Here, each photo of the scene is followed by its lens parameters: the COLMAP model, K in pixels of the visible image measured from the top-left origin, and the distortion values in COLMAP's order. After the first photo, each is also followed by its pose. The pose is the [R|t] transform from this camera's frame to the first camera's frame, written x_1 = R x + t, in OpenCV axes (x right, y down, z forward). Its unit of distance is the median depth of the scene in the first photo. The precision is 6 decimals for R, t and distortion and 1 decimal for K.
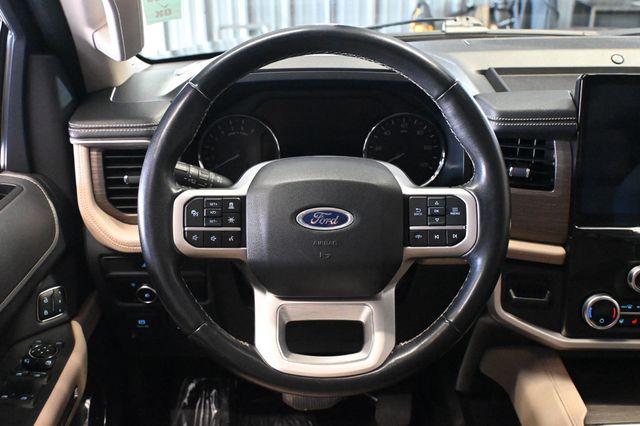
lens RADIAL K [[744.3, 0, 320.4], [0, 744.3, 213.6], [0, 0, 1]] dist [-0.037035, 0.000000]
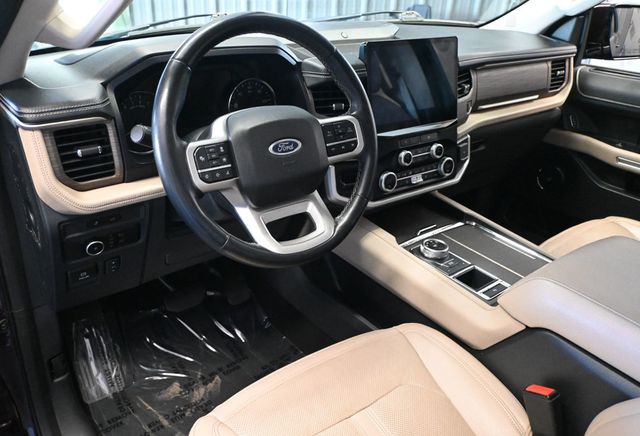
lens RADIAL K [[544.3, 0, 319.8], [0, 544.3, 215.9], [0, 0, 1]] dist [-0.038591, -0.000006]
pose [[0.775154, -0.231874, 0.587682, -0.594202], [0.182524, 0.972739, 0.143052, -0.001682], [-0.604831, -0.003621, 0.796346, 0.096641]]
